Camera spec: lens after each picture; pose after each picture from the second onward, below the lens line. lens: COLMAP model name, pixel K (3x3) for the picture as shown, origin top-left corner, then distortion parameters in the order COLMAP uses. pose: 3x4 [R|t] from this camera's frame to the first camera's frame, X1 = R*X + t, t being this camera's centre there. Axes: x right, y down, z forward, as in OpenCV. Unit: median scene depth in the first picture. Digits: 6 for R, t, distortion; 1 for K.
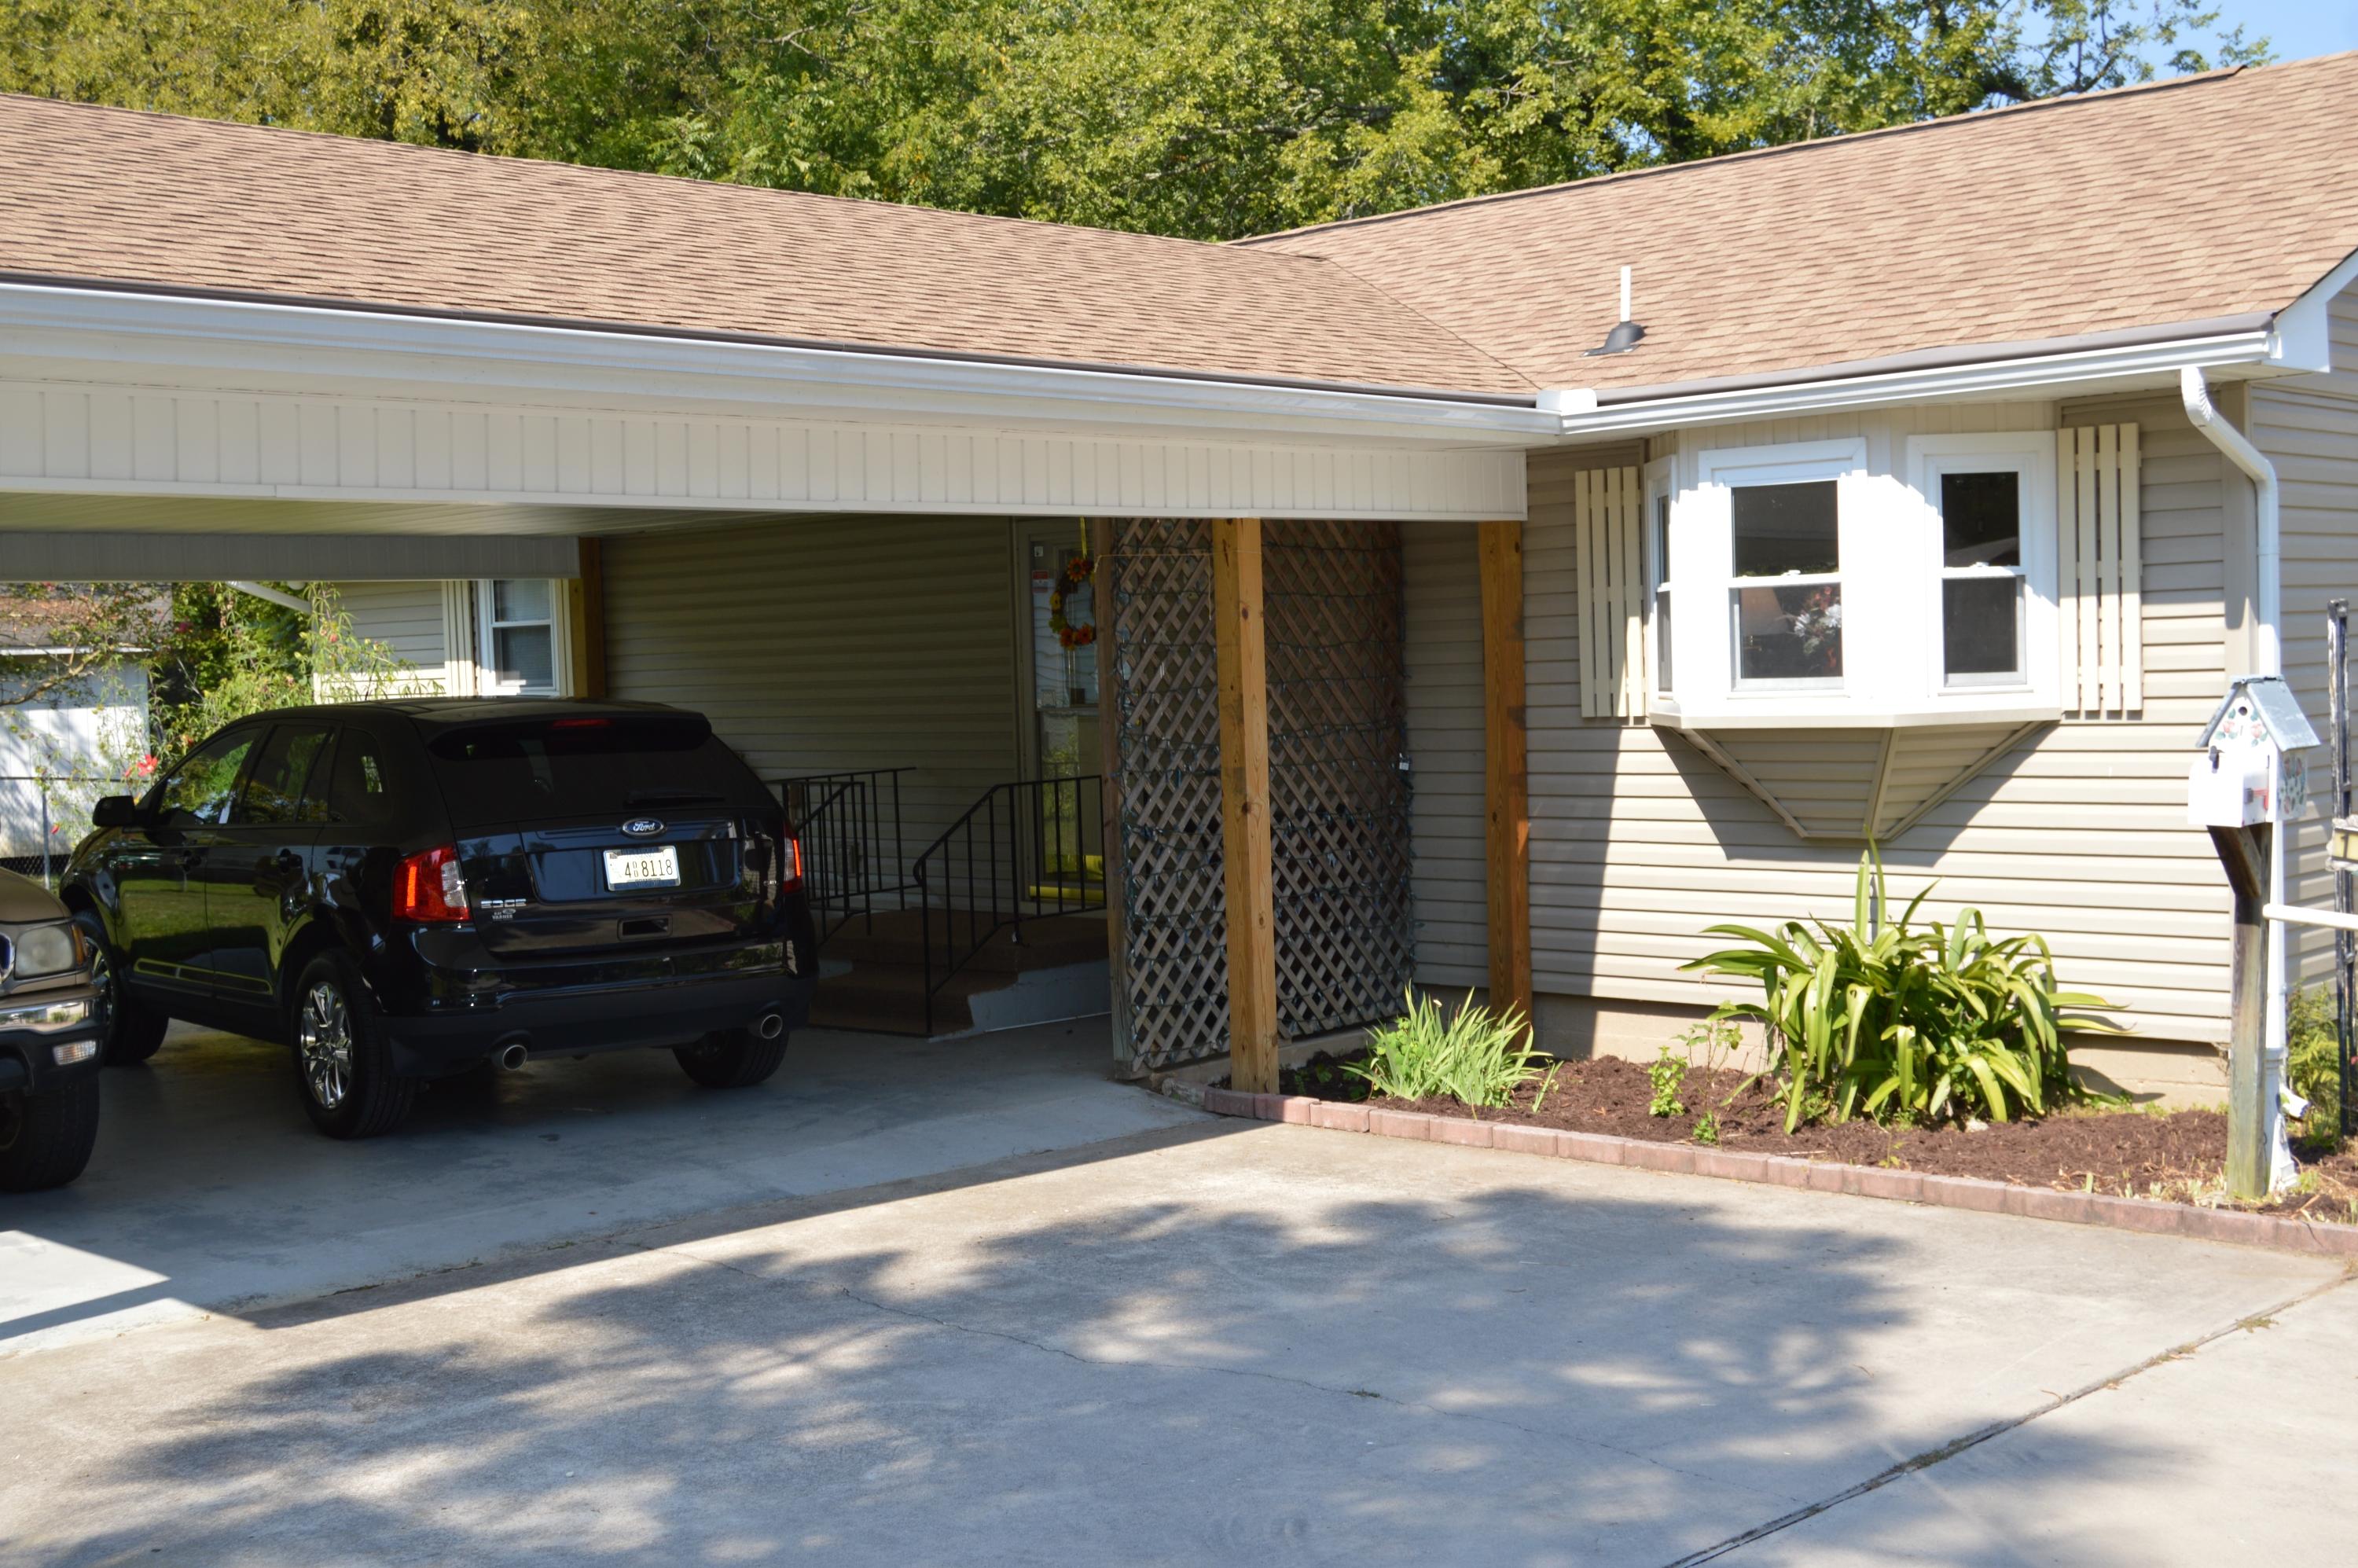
lens RADIAL K [[2707.0, 0, 1180.3], [0, 2707.0, 772.7], [0, 0, 1]] dist [0.024922, 0.000000]
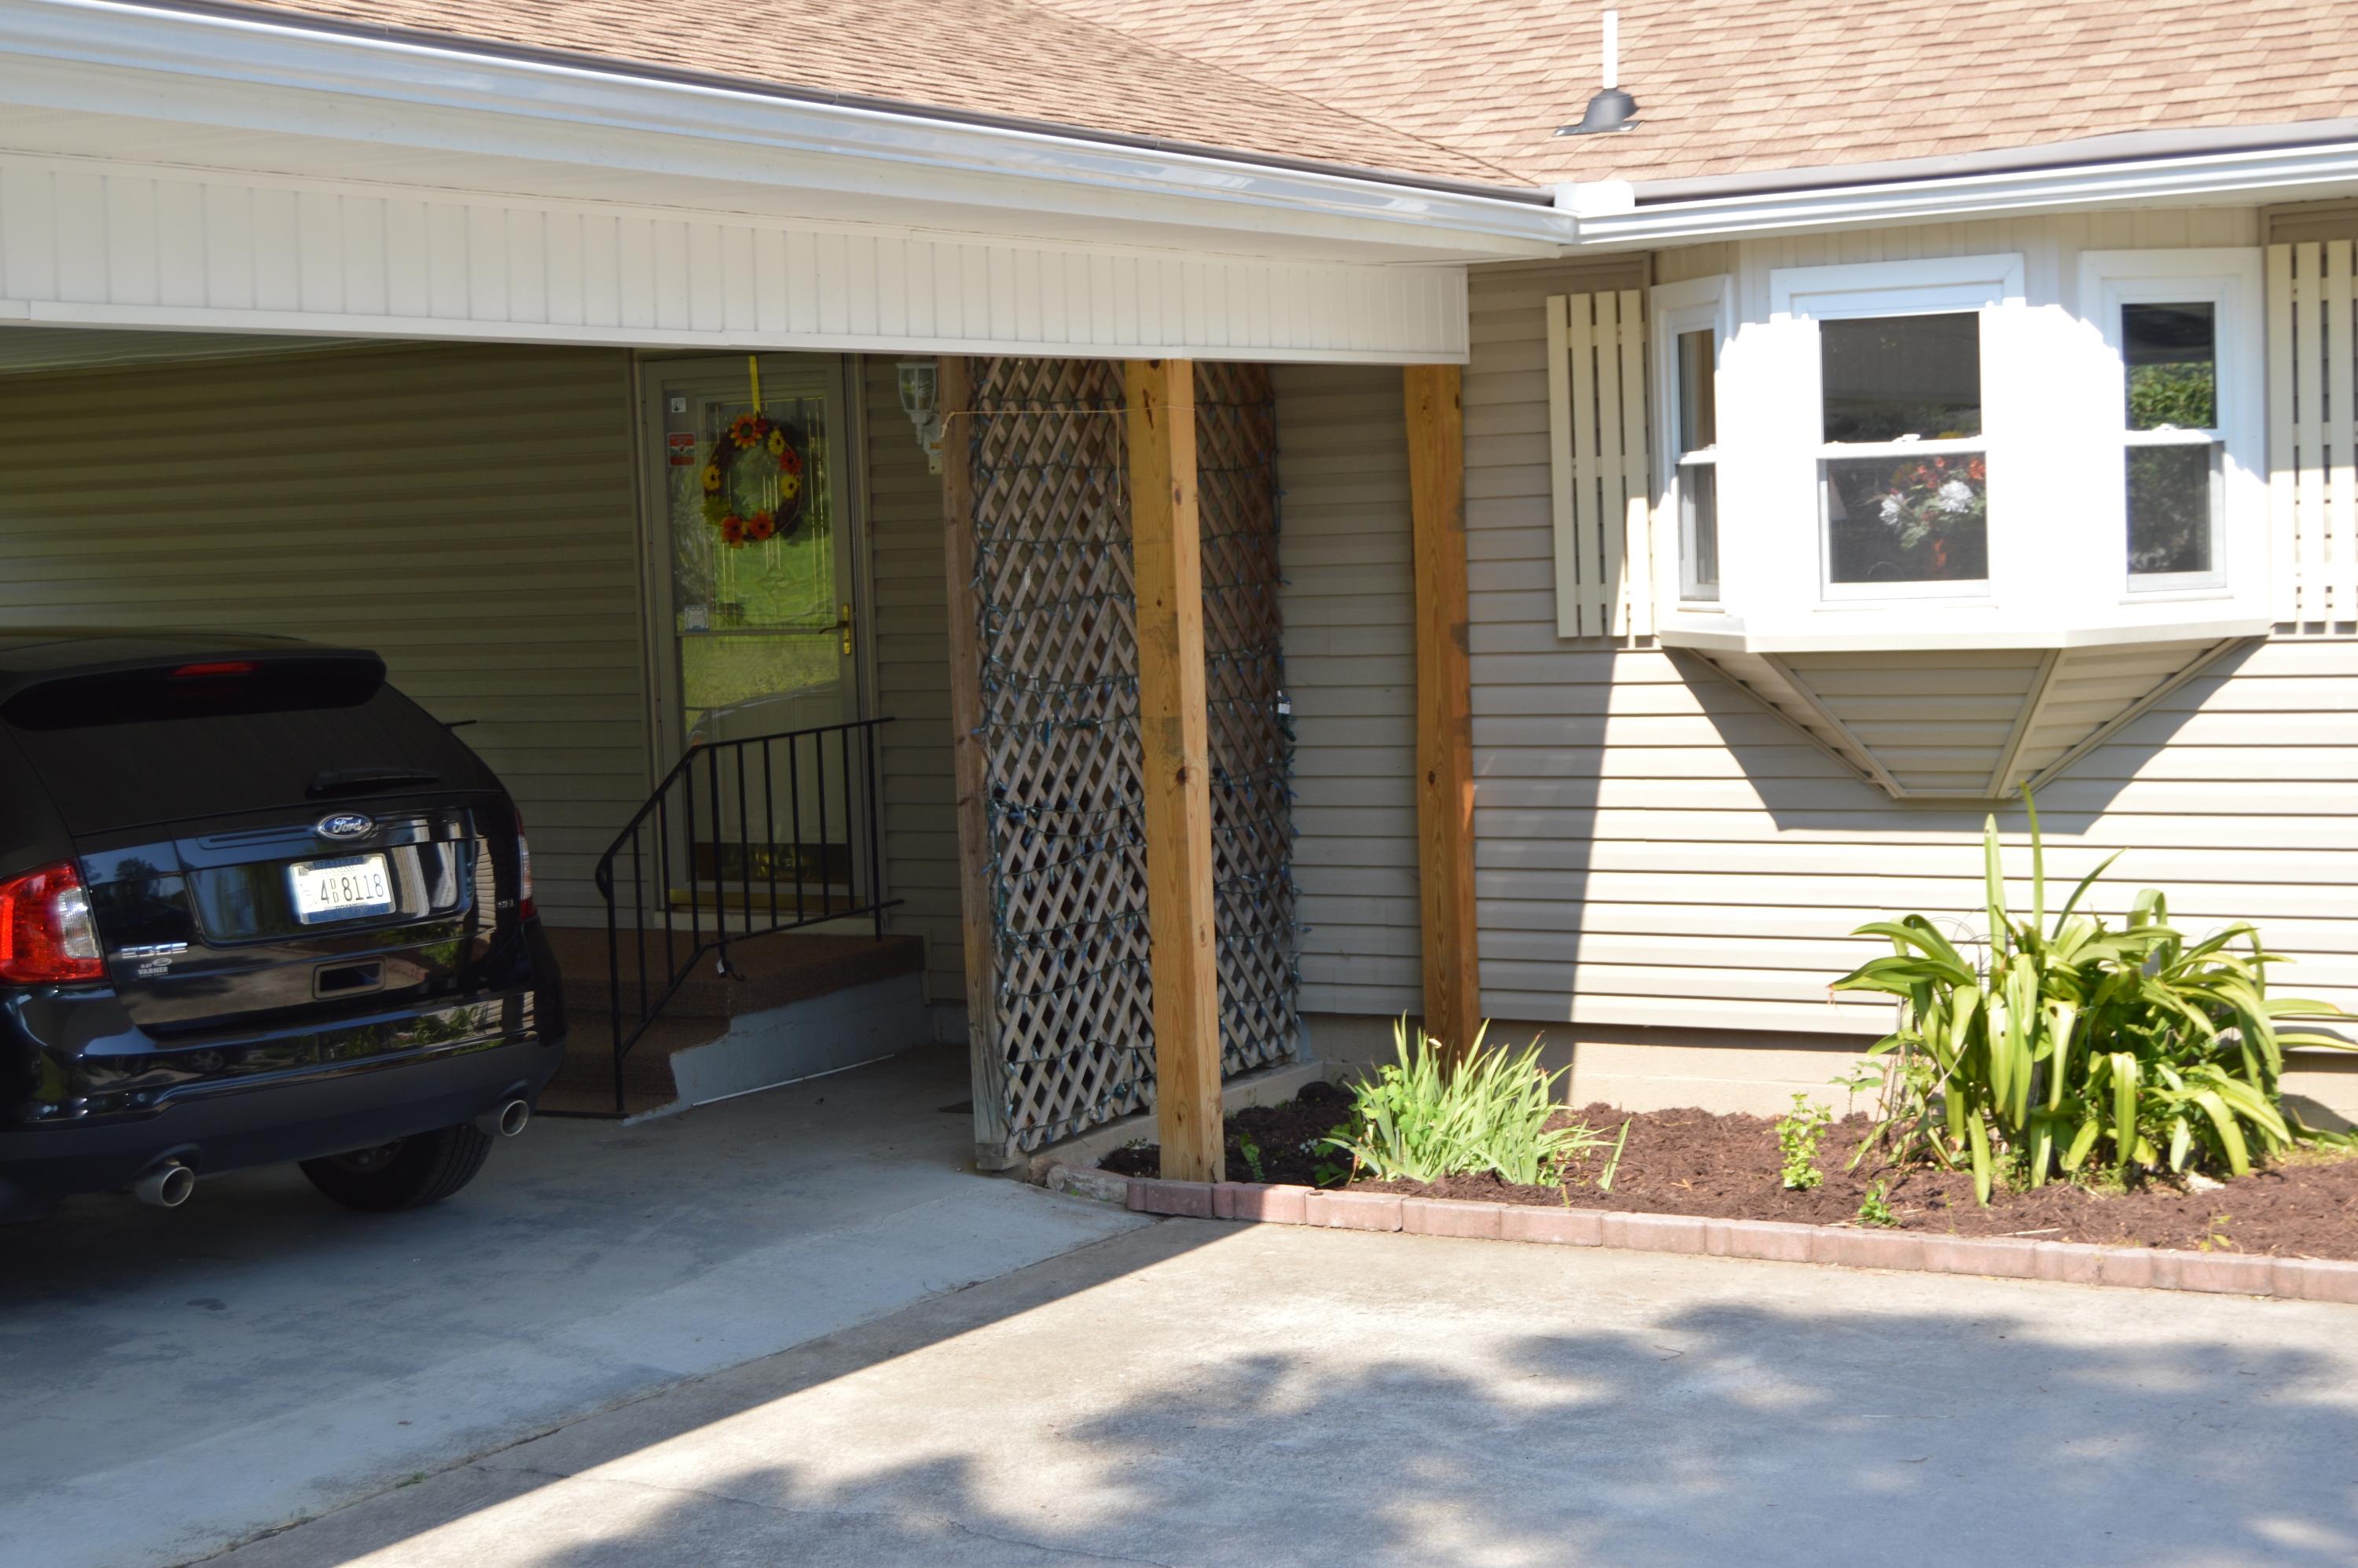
lens RADIAL K [[3615.8, 0, 1179.1], [0, 3615.8, 797.0], [0, 0, 1]] dist [0.004131, 0.000000]
pose [[0.973122, -0.023427, 0.229094, -0.188920], [0.017280, 0.999436, 0.028805, -0.008290], [-0.229640, -0.024072, 0.972978, 0.092315]]
